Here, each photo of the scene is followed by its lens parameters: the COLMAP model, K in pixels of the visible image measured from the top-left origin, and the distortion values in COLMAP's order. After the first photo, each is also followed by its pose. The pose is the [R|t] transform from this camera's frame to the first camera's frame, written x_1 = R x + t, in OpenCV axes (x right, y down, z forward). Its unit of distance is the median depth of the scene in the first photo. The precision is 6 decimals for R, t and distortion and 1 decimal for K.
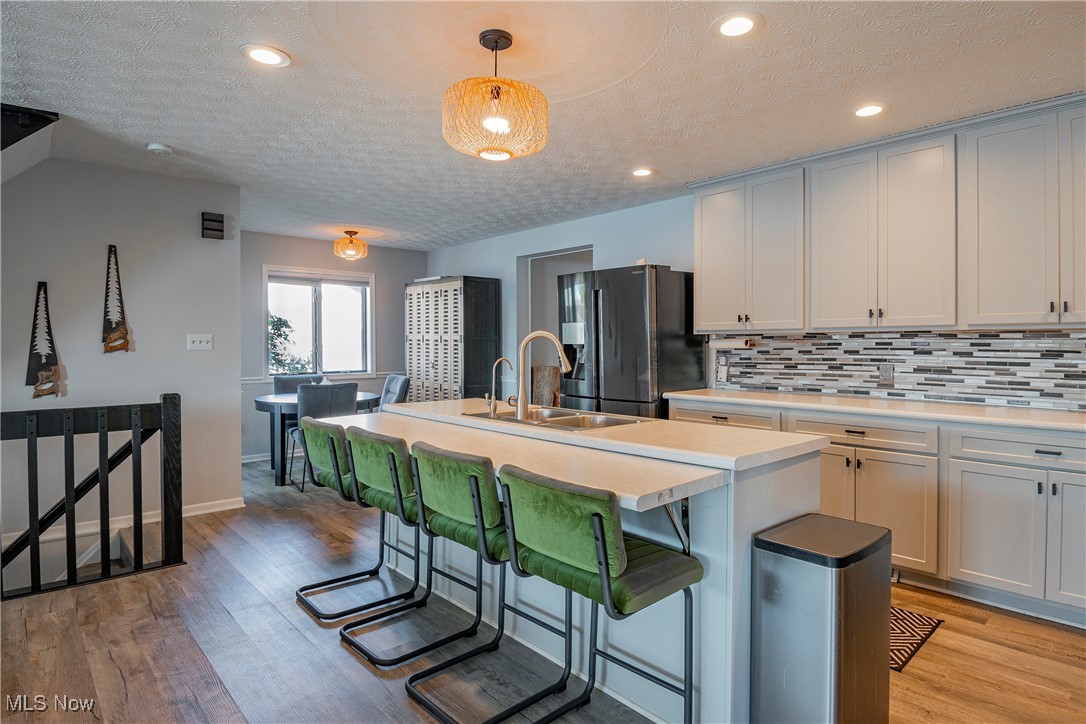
lens RADIAL K [[594.7, 0, 565.7], [0, 594.7, 352.3], [0, 0, 1]] dist [0.001616, -0.008015]
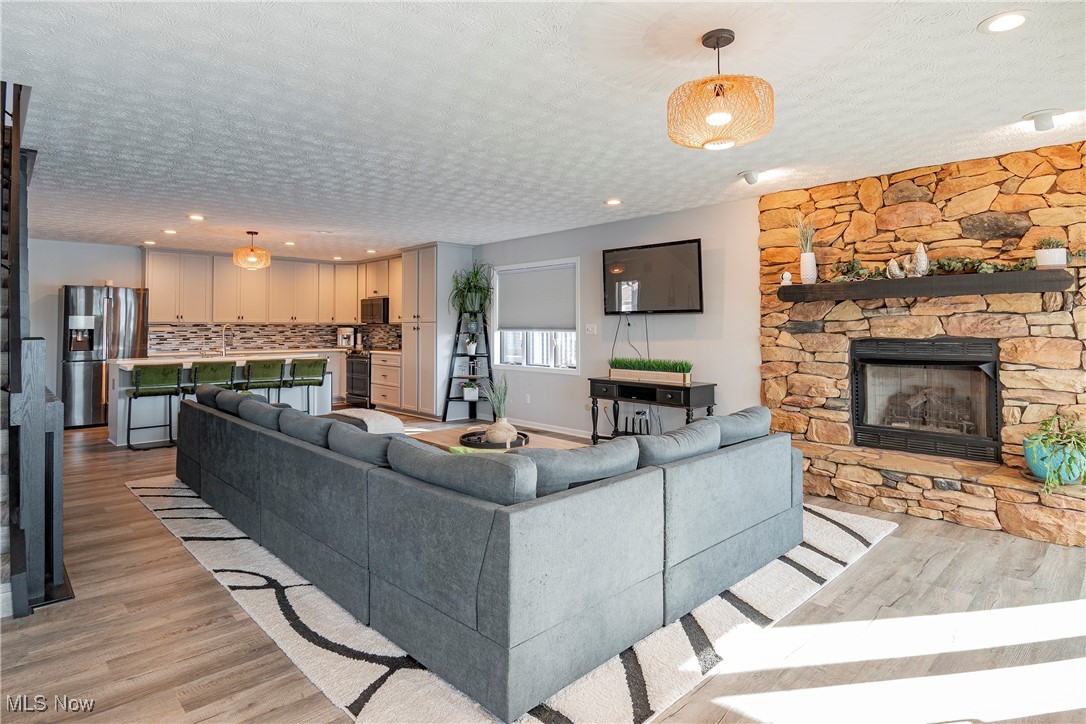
lens RADIAL K [[571.3, 0, 534.0], [0, 571.3, 327.1], [0, 0, 1]] dist [-0.006272, -0.007124]
pose [[-0.002130, 0.003683, 0.999991, -1.783768], [0.017569, 0.999839, -0.003645, 0.009926], [-0.999843, 0.017561, -0.002194, -0.283843]]
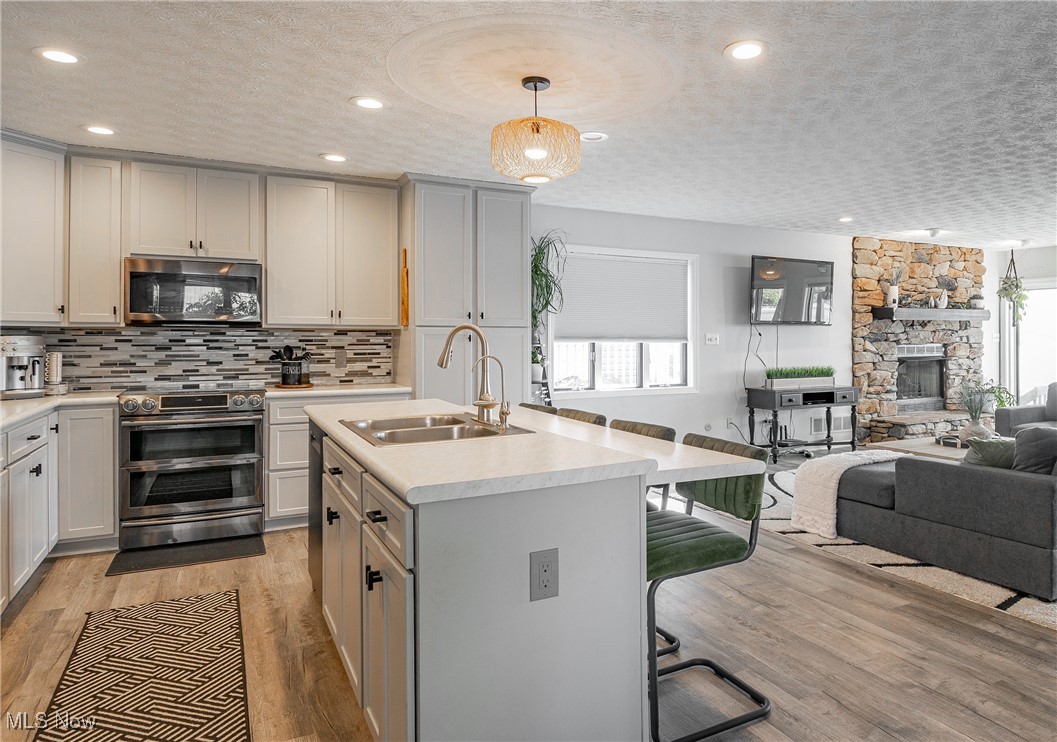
lens RADIAL K [[607.7, 0, 562.3], [0, 607.7, 340.0], [0, 0, 1]] dist [-0.007623, -0.002547]
pose [[-0.950403, 0.002624, 0.311009, -0.288852], [0.008109, 0.999834, 0.016345, -0.012757], [-0.310915, 0.018056, -0.950266, 1.125999]]
